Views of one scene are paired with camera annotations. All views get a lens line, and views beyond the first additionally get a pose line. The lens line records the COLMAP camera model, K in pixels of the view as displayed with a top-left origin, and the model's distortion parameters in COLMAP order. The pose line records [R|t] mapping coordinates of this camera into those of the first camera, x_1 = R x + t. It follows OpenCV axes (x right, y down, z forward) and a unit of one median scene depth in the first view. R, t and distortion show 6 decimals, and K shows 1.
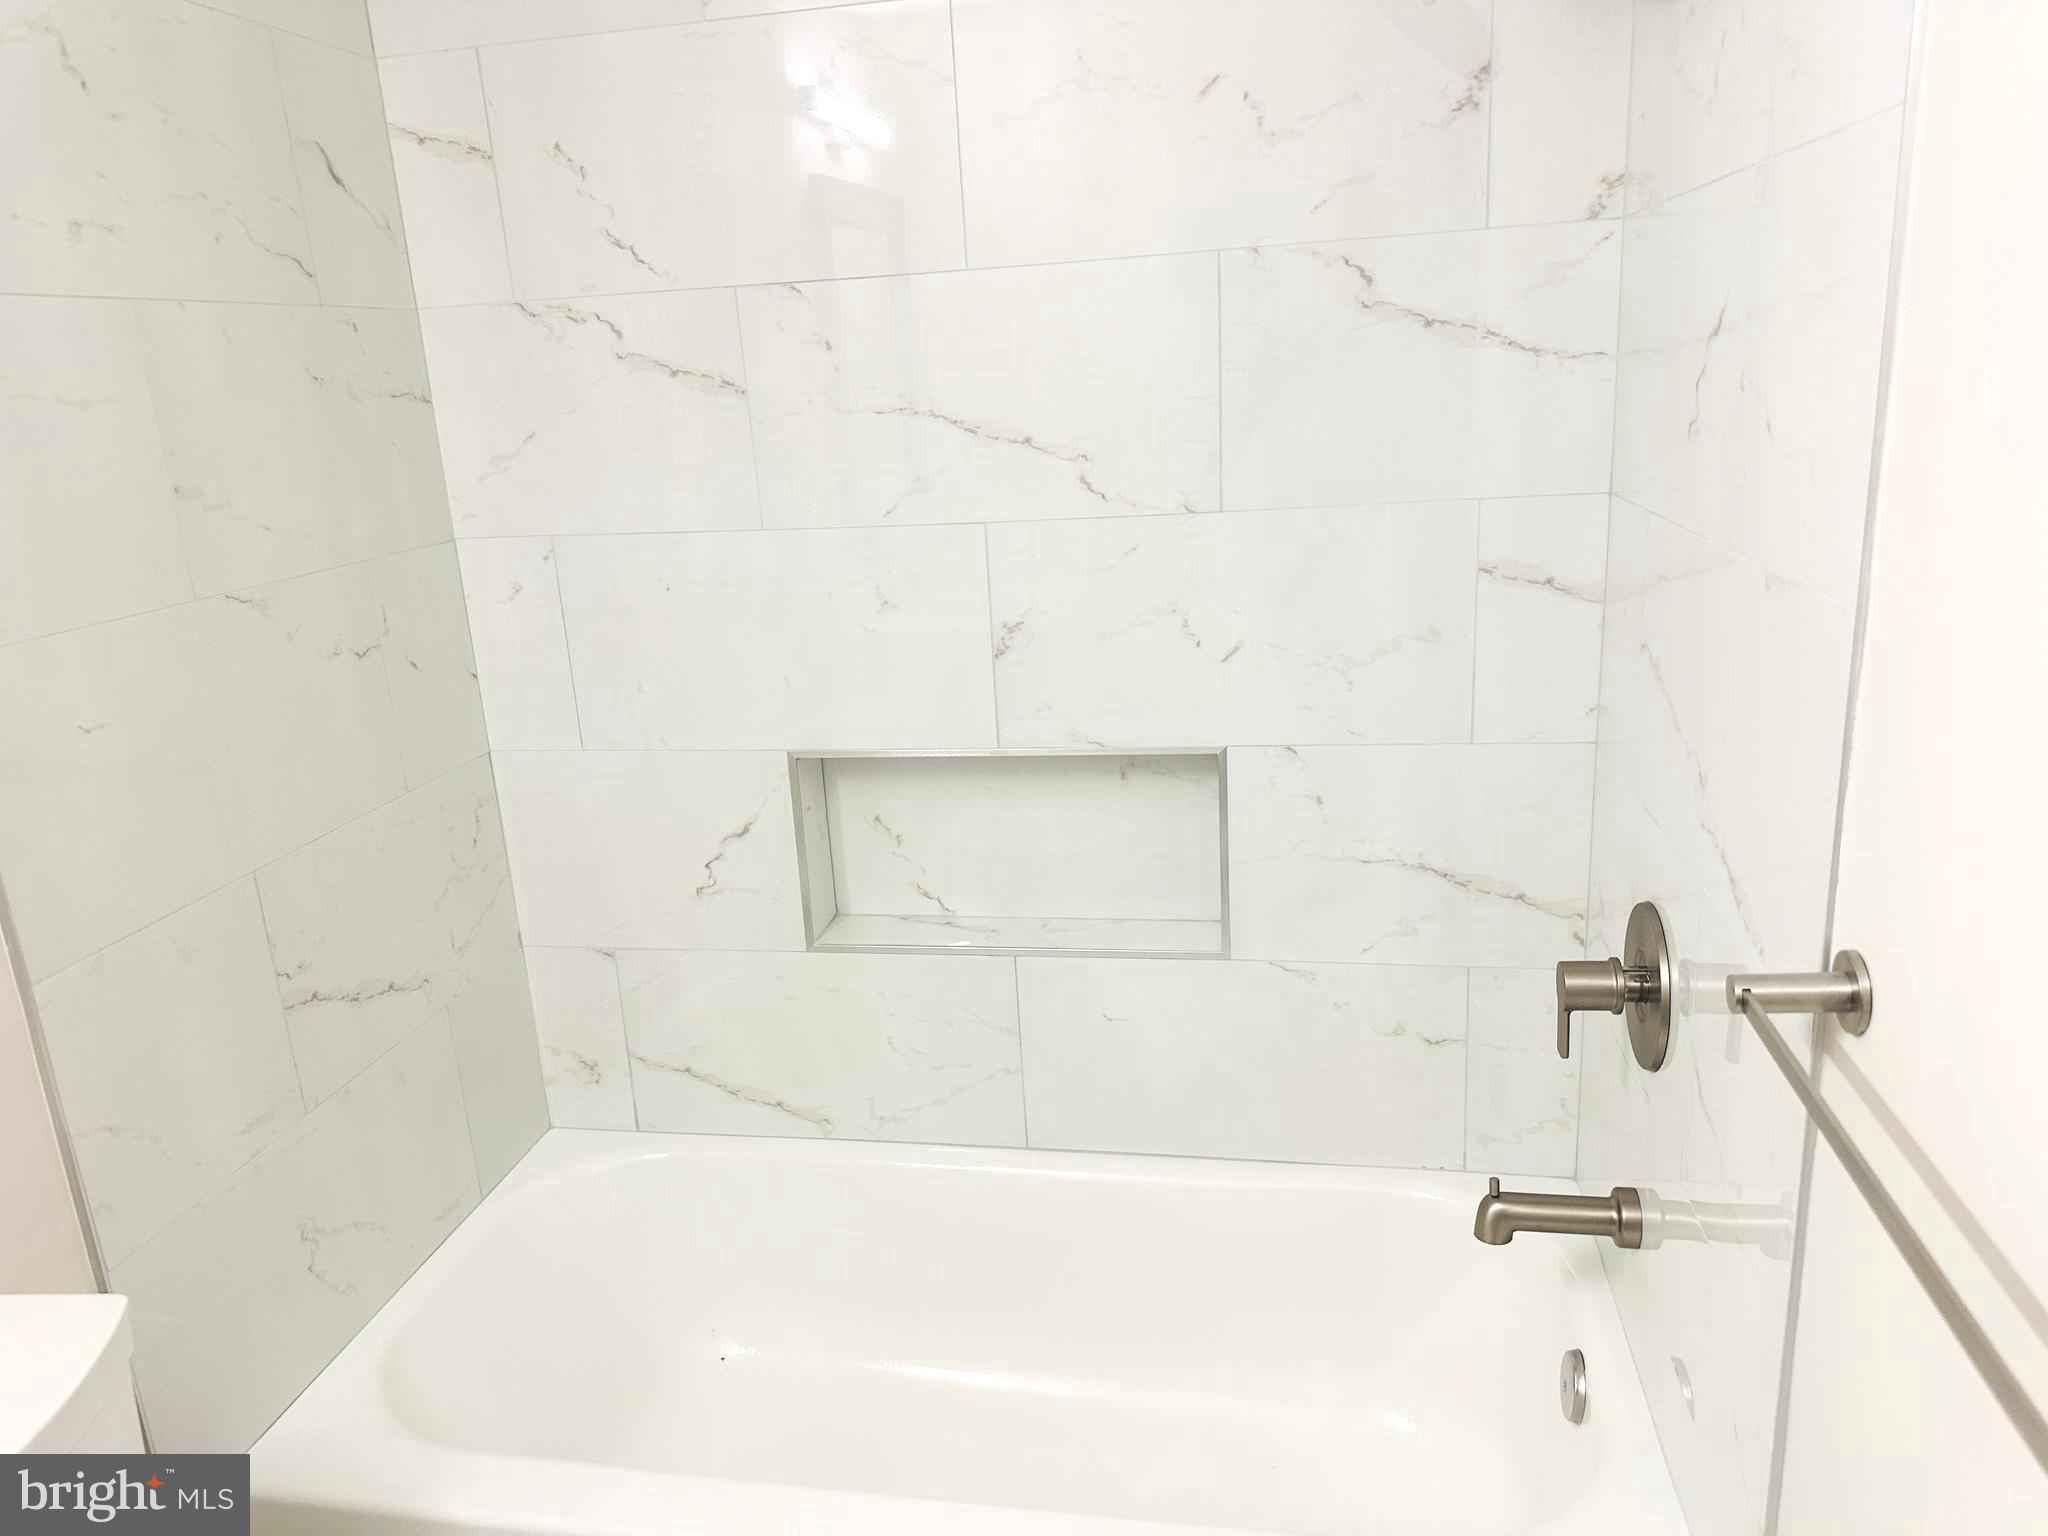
lens RADIAL K [[1475.4, 0, 1004.9], [0, 1475.4, 782.7], [0, 0, 1]] dist [0.040042, -0.028597]
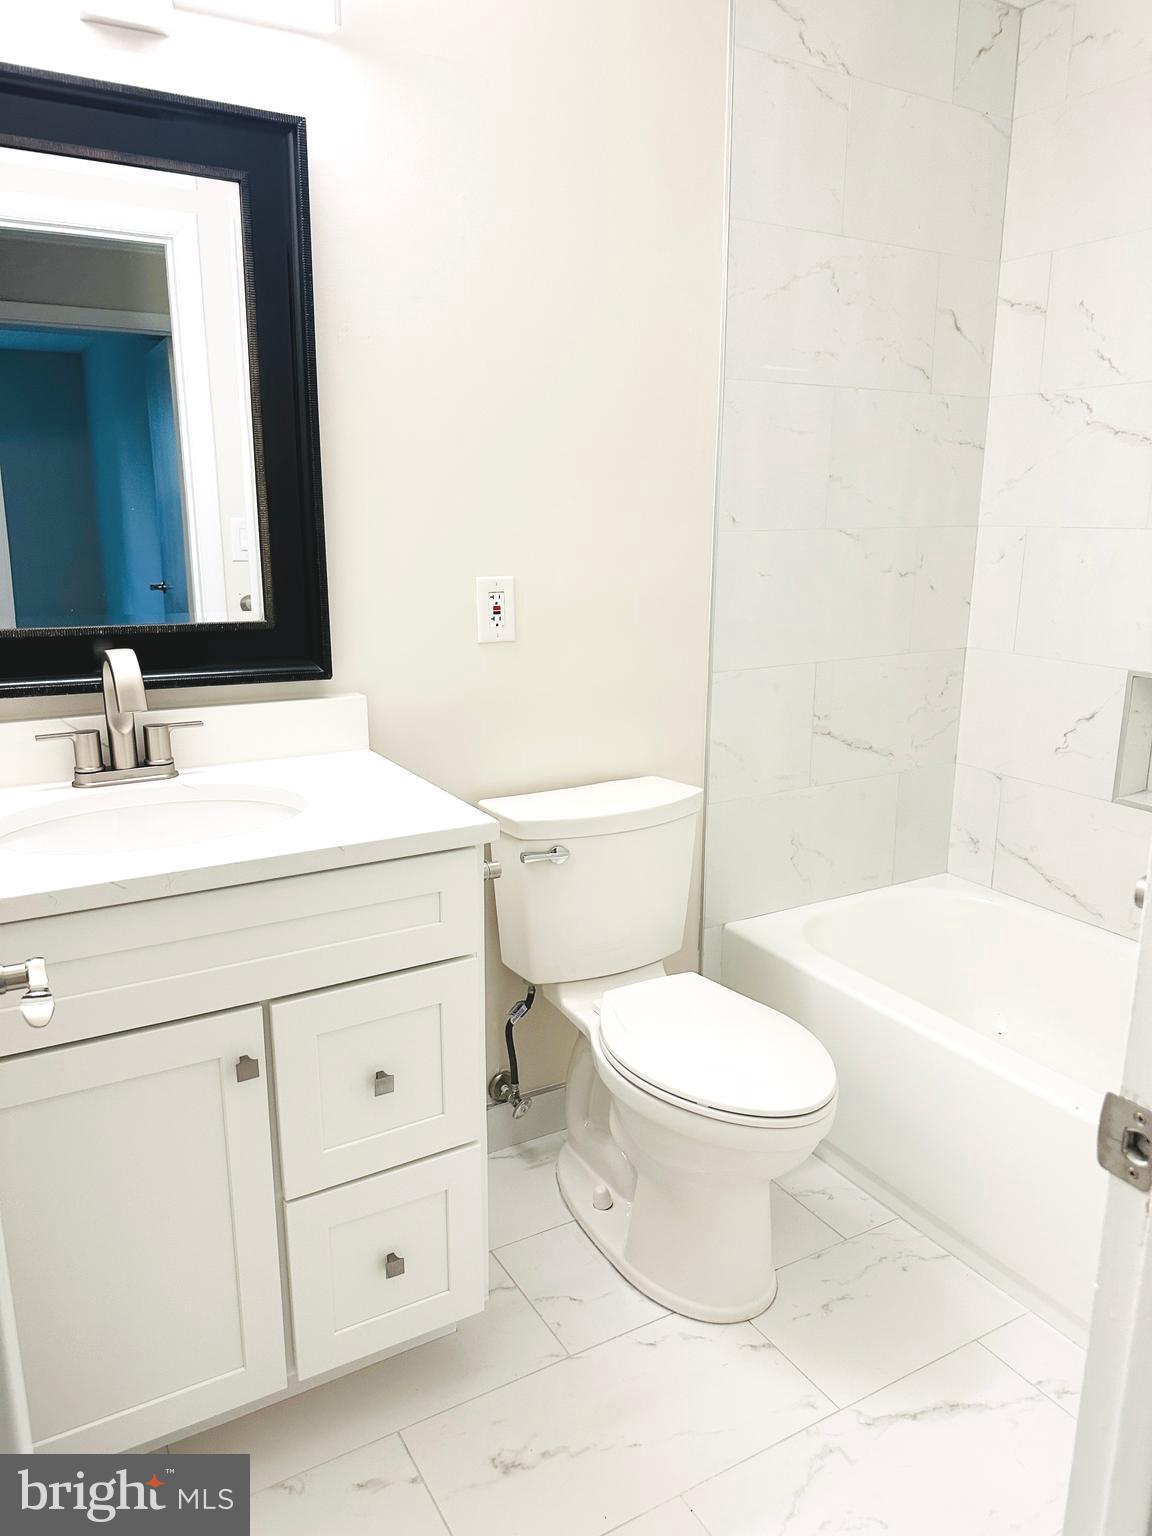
lens RADIAL K [[1106.6, 0, 578.6], [0, 1106.6, 763.9], [0, 0, 1]] dist [0.040042, -0.028597]
pose [[0.664388, 0.236748, -0.708900, 0.357757], [-0.251069, 0.964082, 0.086665, 0.127549], [0.703955, 0.120404, 0.699965, -0.268306]]
